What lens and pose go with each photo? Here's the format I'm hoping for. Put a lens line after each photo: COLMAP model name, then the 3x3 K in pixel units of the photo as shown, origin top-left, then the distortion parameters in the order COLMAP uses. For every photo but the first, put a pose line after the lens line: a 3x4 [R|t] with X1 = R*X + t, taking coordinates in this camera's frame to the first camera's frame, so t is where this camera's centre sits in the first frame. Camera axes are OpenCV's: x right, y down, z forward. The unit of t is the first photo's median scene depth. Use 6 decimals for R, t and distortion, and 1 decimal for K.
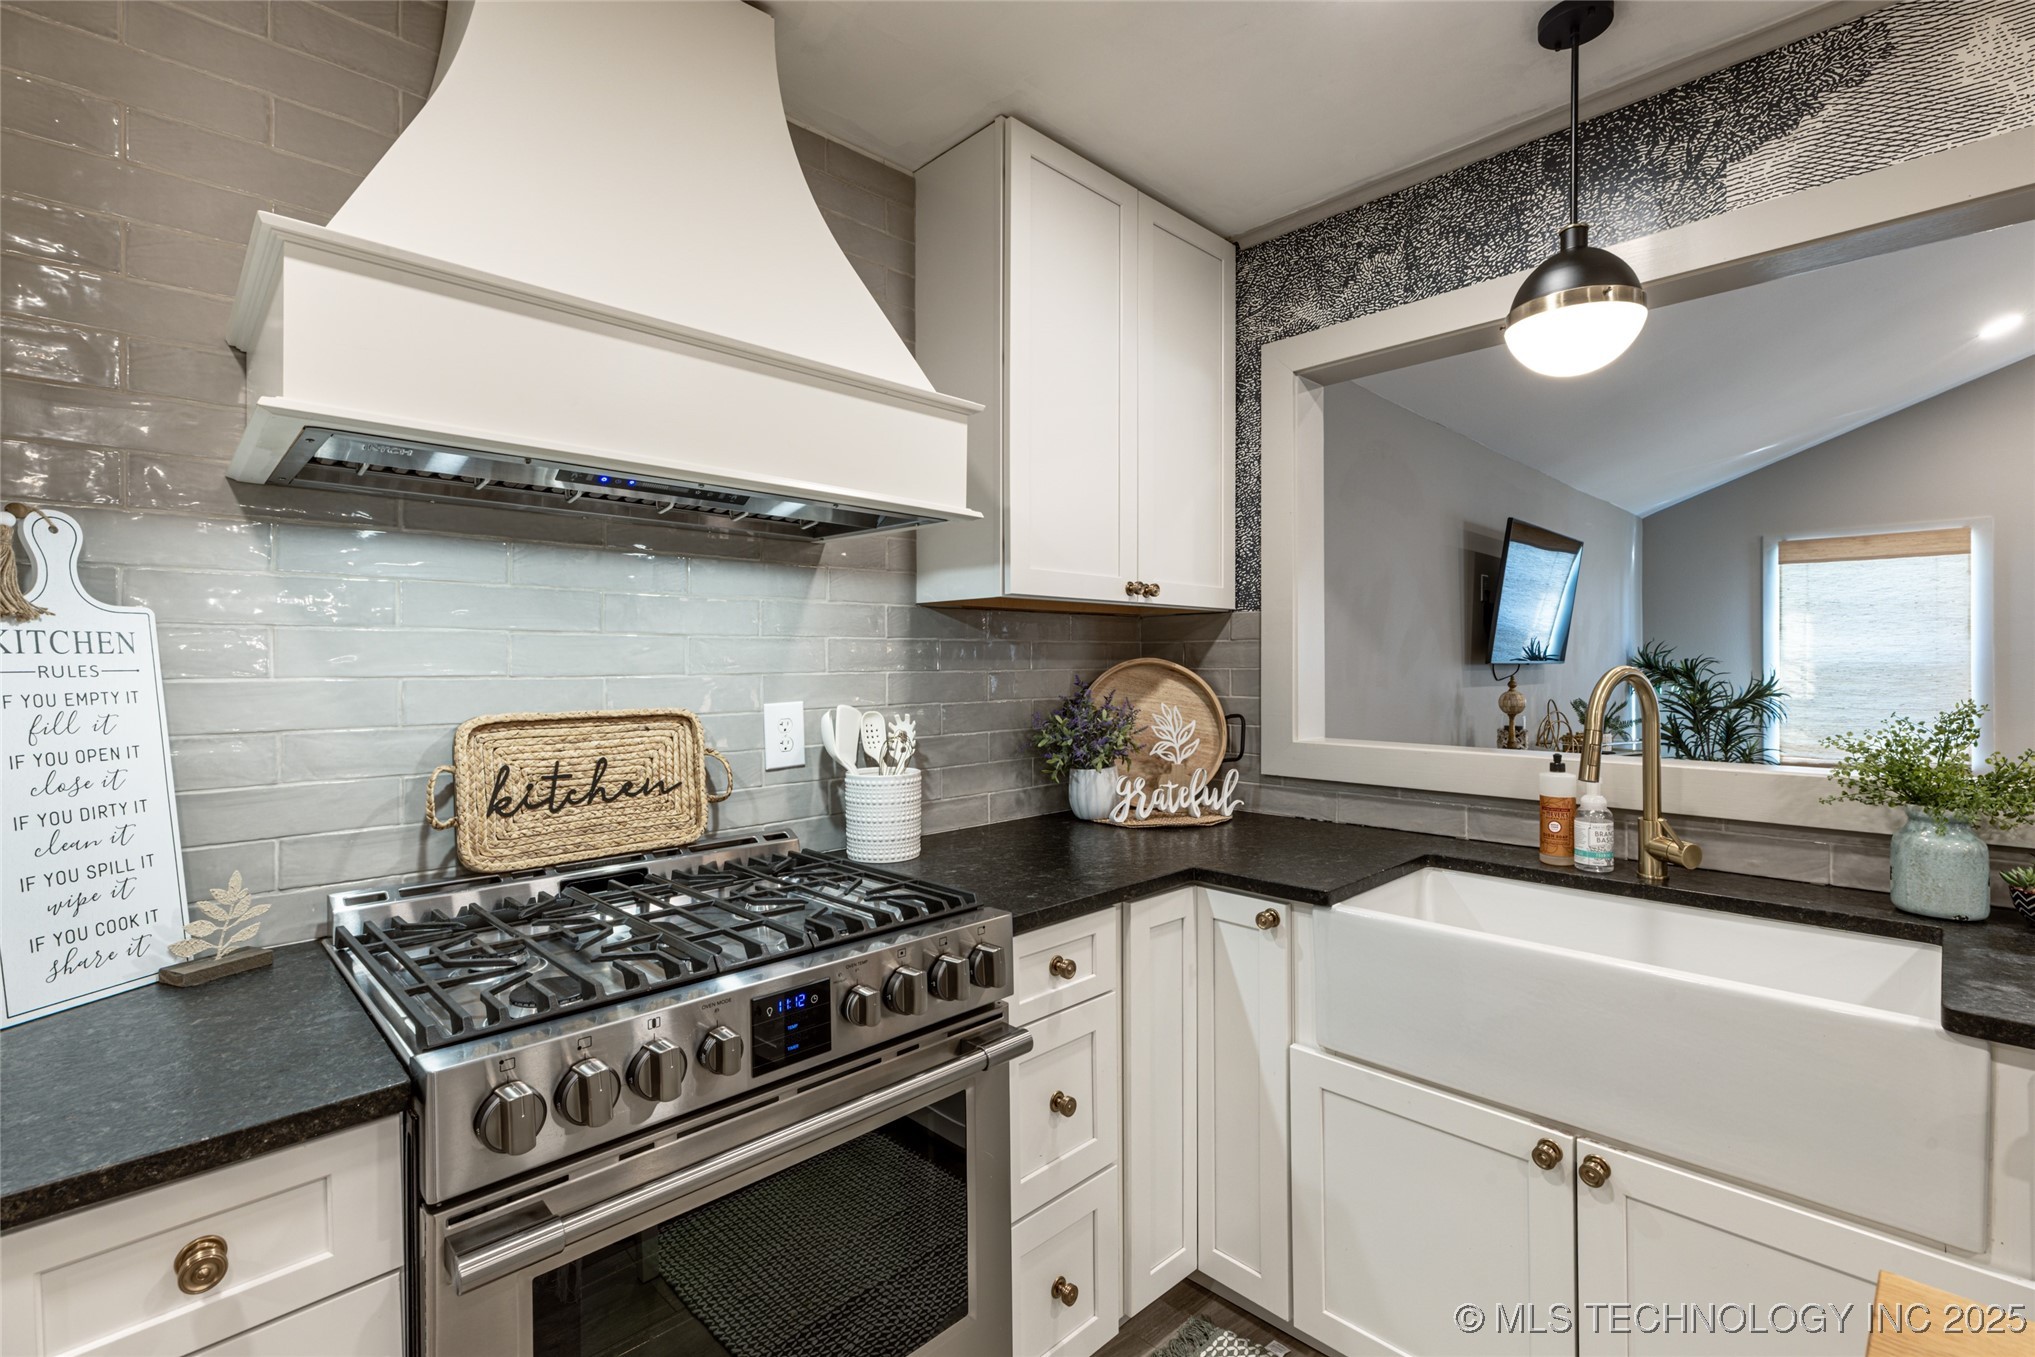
lens RADIAL K [[912.3, 0, 1031.5], [0, 912.3, 663.6], [0, 0, 1]] dist [0.004017, -0.001004]
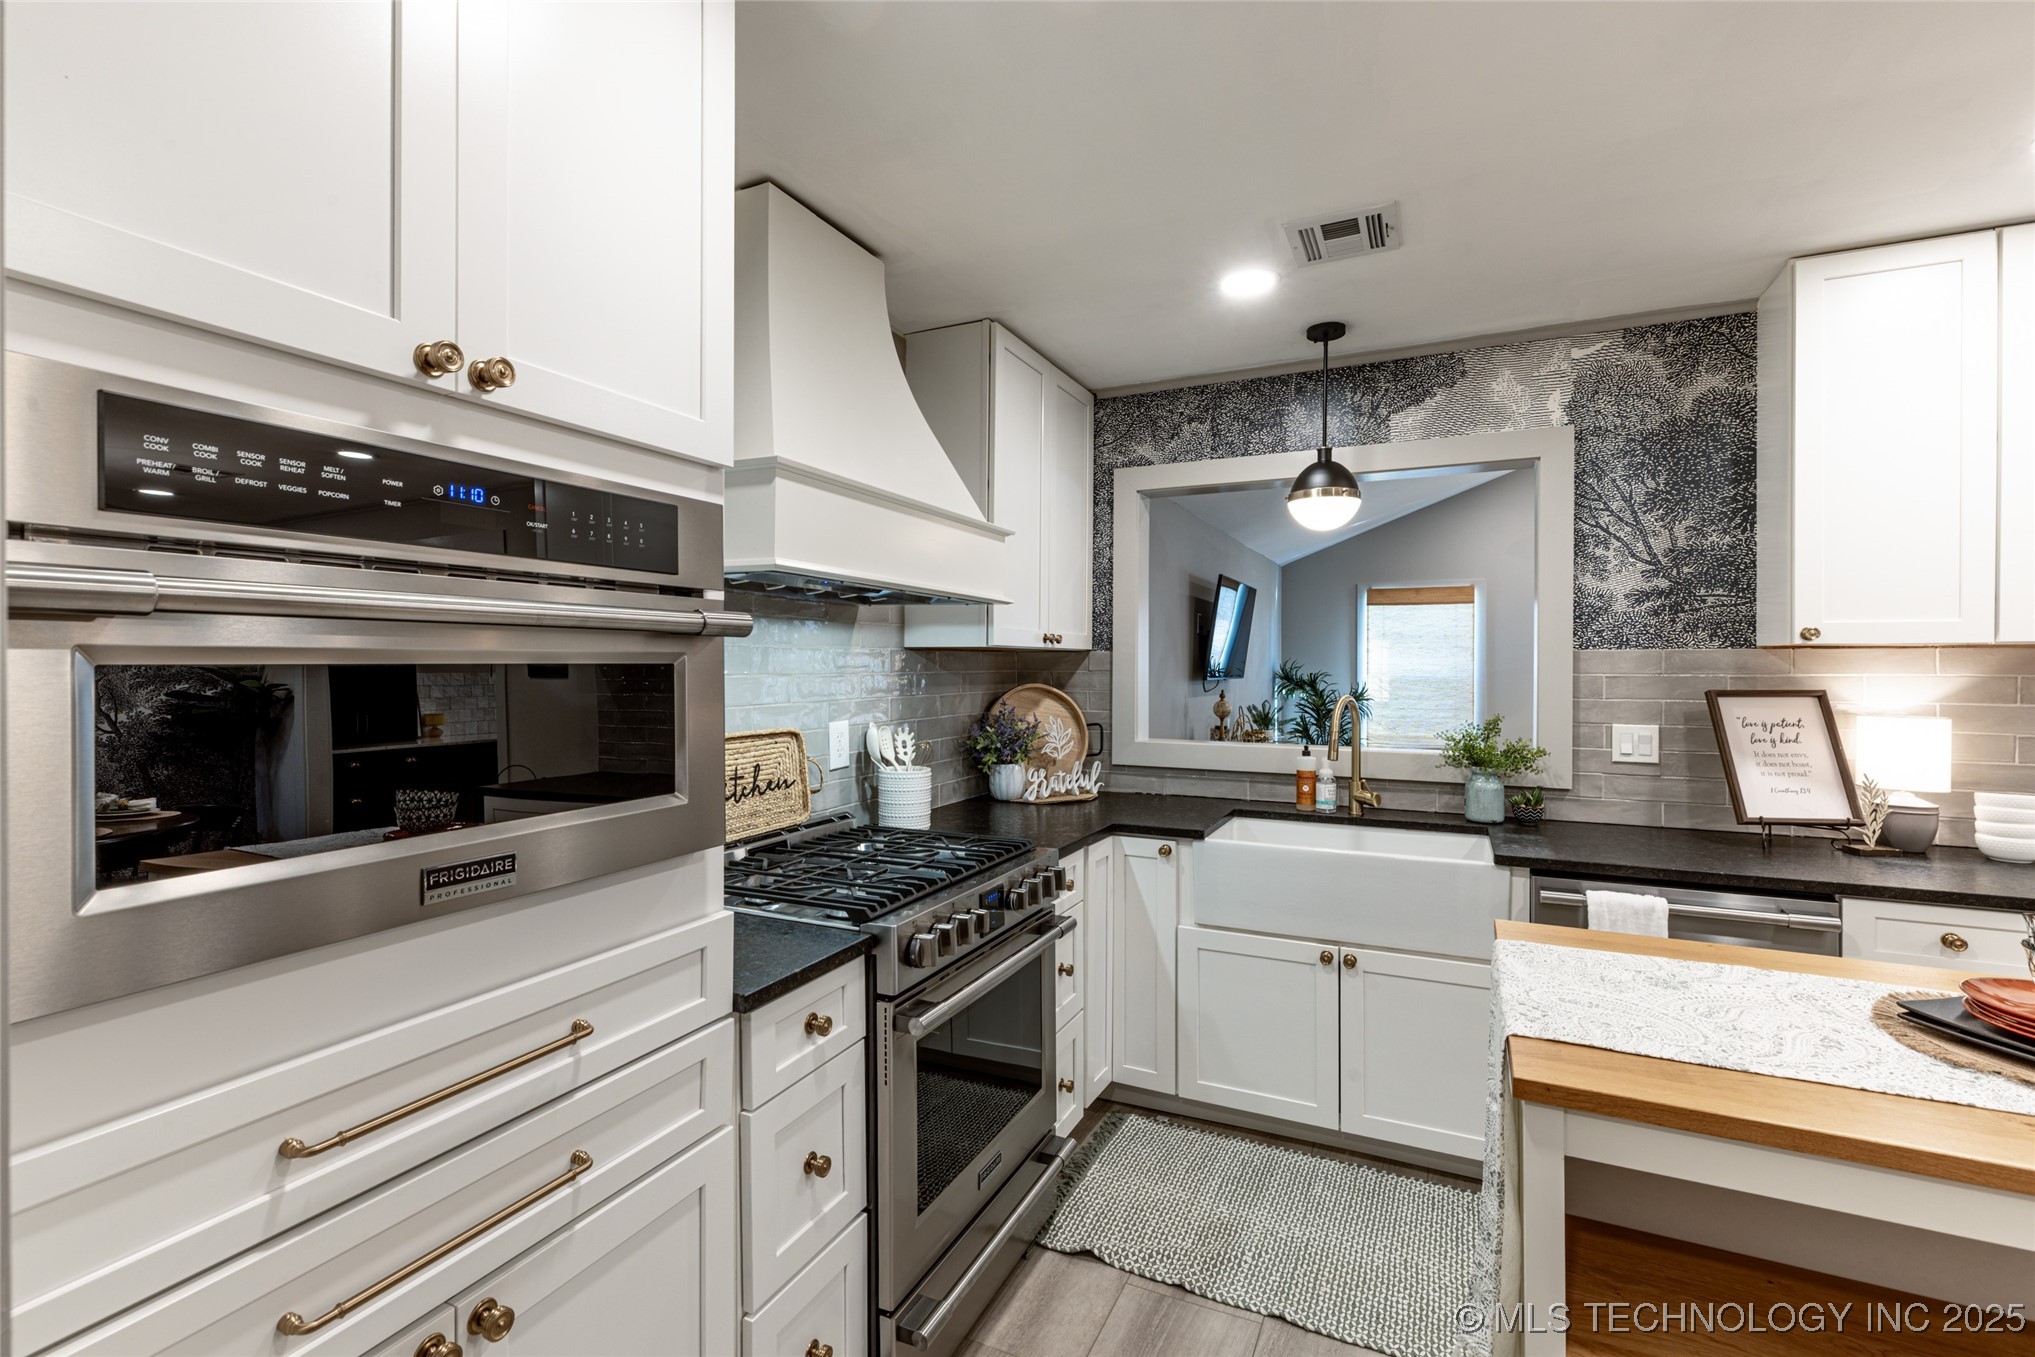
lens RADIAL K [[916.8, 0, 1011.5], [0, 916.8, 662.3], [0, 0, 1]] dist [0.002554, -0.000602]
pose [[0.941650, 0.007466, 0.336510, -0.480728], [-0.007117, 0.999972, -0.002271, -0.045055], [-0.336517, -0.000257, 0.941677, -0.393521]]
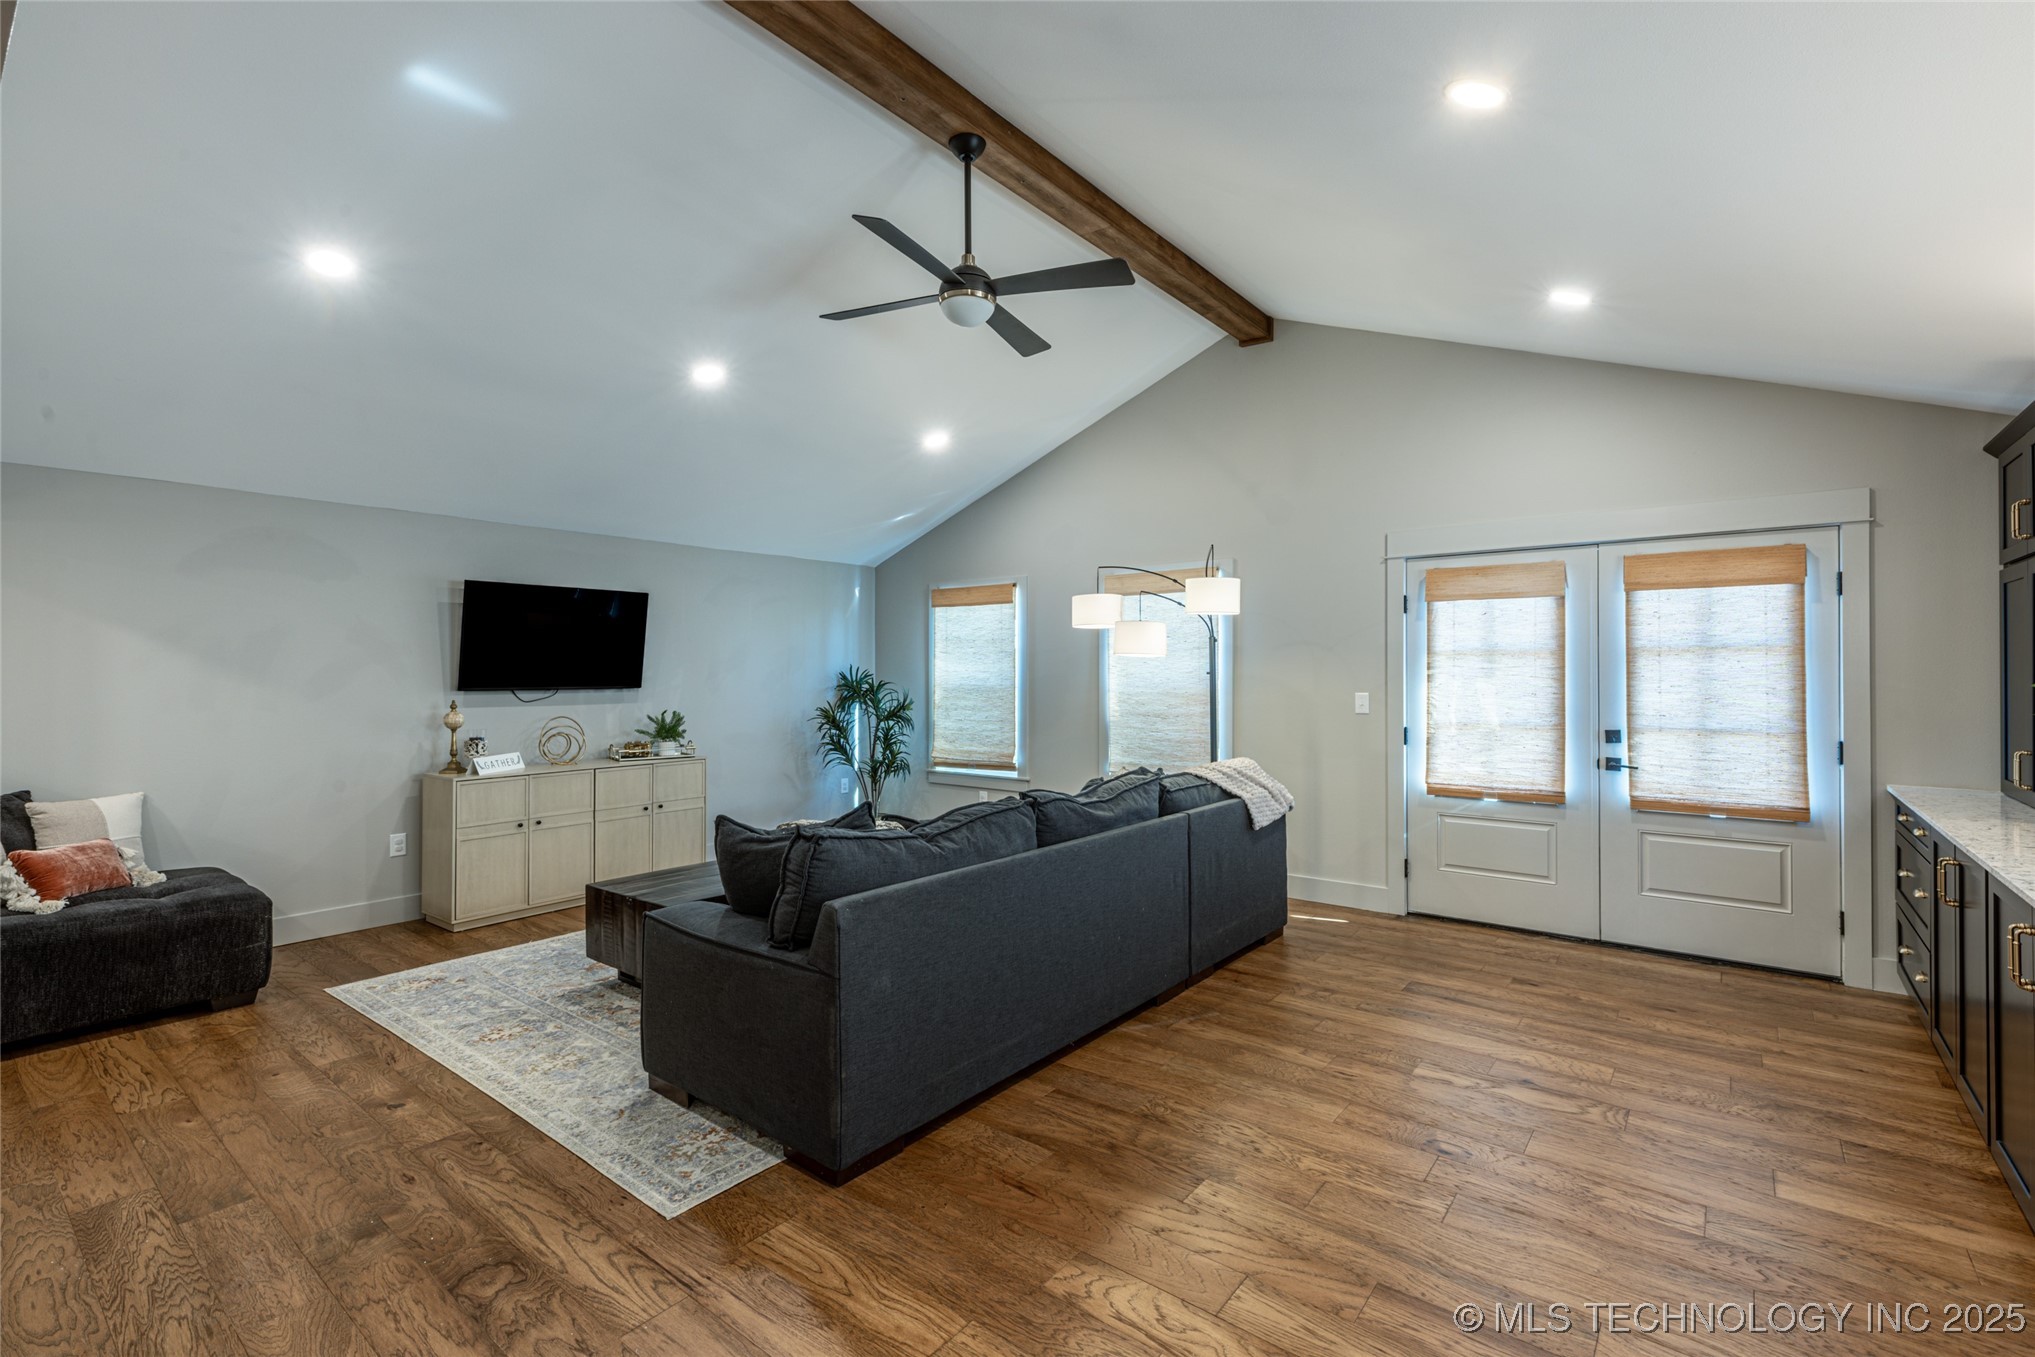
lens RADIAL K [[912.3, 0, 1018.7], [0, 912.3, 665.5], [0, 0, 1]] dist [0.004017, -0.001004]
pose [[0.991400, 0.004321, 0.130798, 2.322893], [-0.004478, 0.999990, 0.000903, -0.086684], [-0.130793, -0.001481, 0.991409, -0.849578]]
